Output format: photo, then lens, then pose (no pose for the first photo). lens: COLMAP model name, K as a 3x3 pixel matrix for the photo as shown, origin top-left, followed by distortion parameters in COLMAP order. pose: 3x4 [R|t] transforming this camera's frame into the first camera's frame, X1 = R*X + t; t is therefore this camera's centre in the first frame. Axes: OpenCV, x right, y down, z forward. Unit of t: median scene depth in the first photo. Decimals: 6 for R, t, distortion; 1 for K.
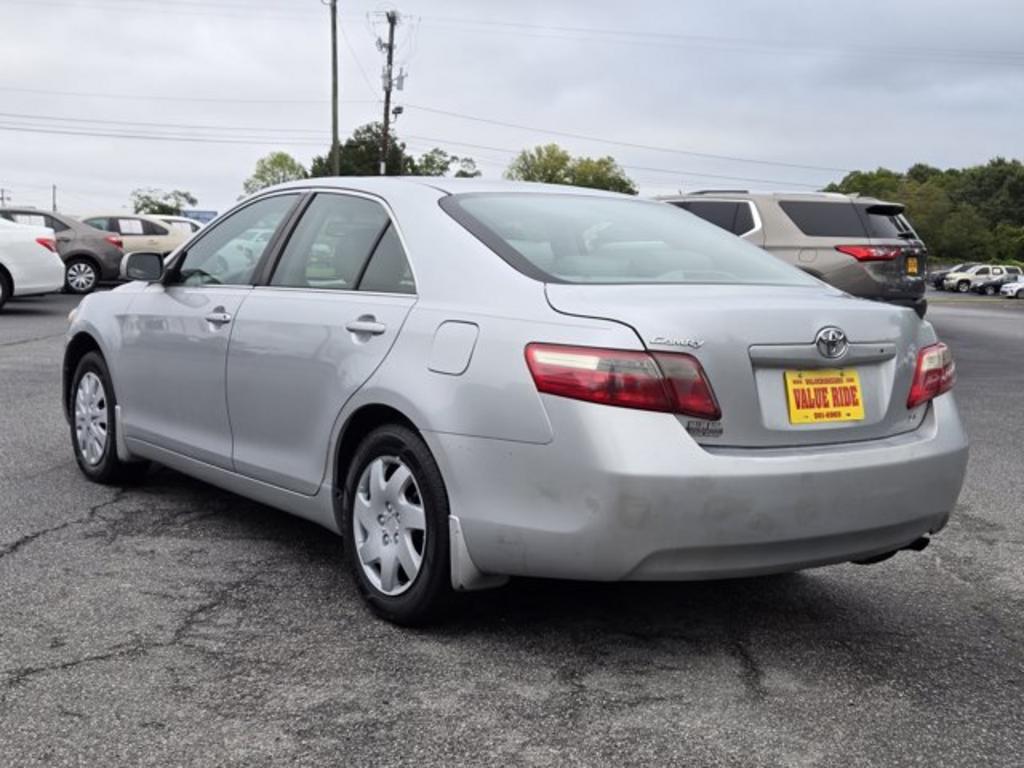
lens RADIAL K [[1353.0, 0, 513.2], [0, 1353.0, 375.9], [0, 0, 1]] dist [0.068047, 0.000000]
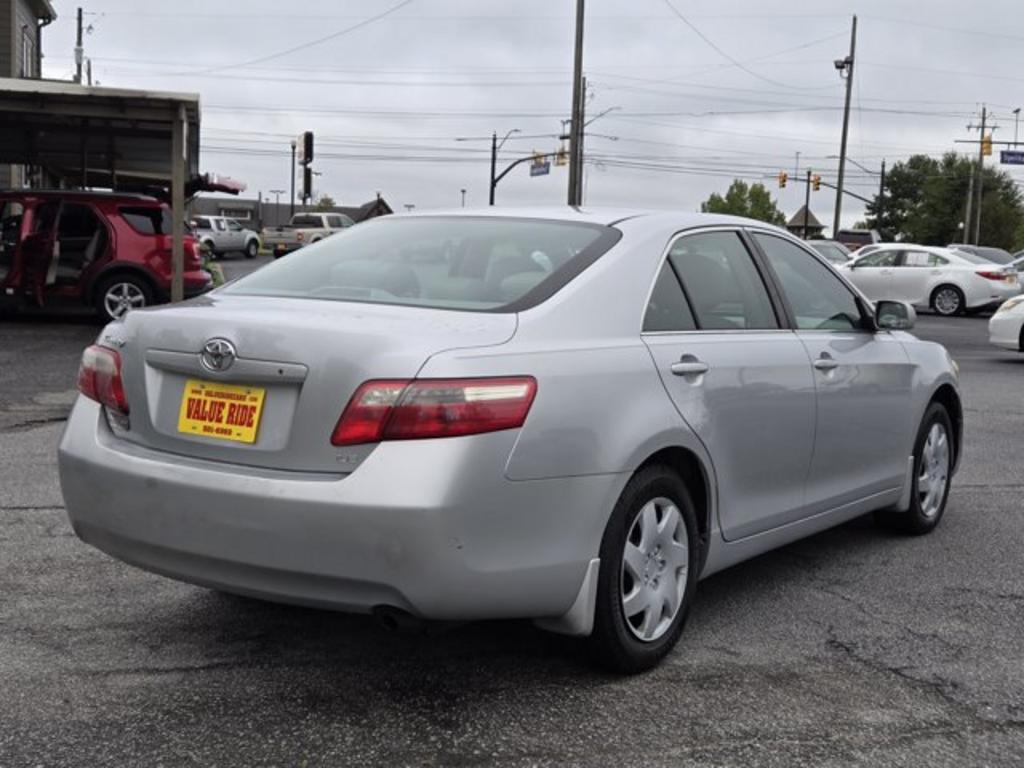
lens RADIAL K [[1353.0, 0, 514.6], [0, 1353.0, 382.7], [0, 0, 1]] dist [0.068047, 0.000000]
pose [[0.351472, 0.069261, -0.933633, 1.194453], [-0.114334, 0.992970, 0.030621, -0.057912], [0.929190, 0.095984, 0.356921, 0.846438]]
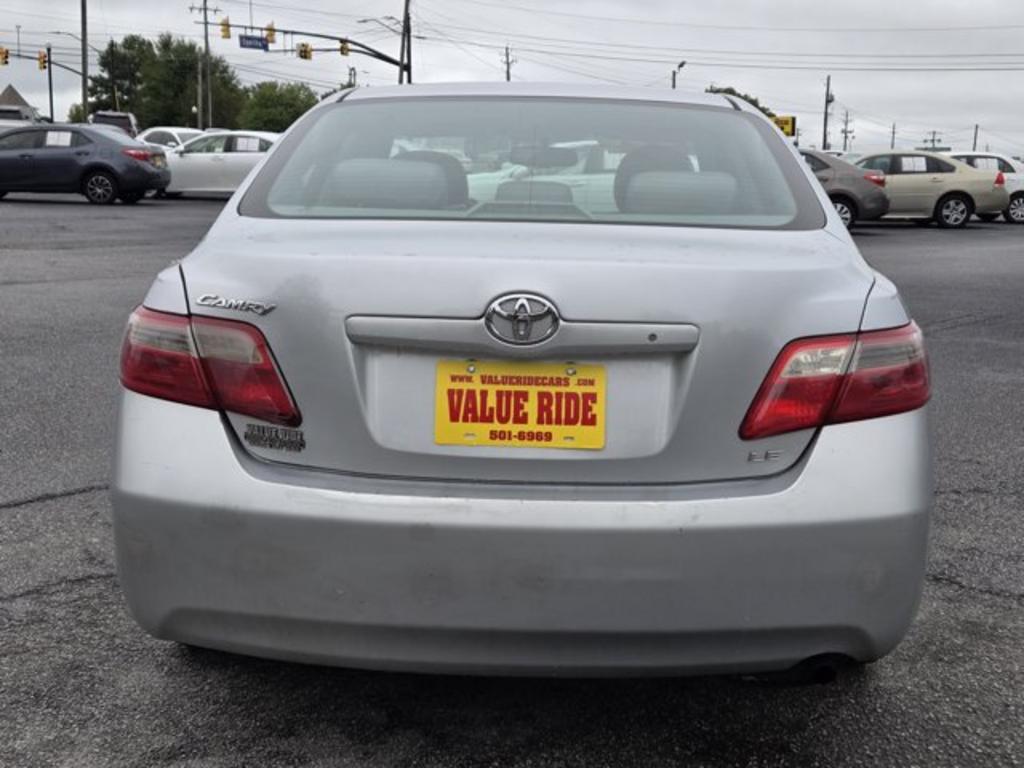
lens RADIAL K [[1353.0, 0, 510.3], [0, 1353.0, 393.8], [0, 0, 1]] dist [0.068047, 0.000000]
pose [[0.800668, 0.086063, -0.592895, 0.587258], [-0.053074, 0.995927, 0.072893, -0.034506], [0.596753, -0.026896, 0.801974, 0.504478]]
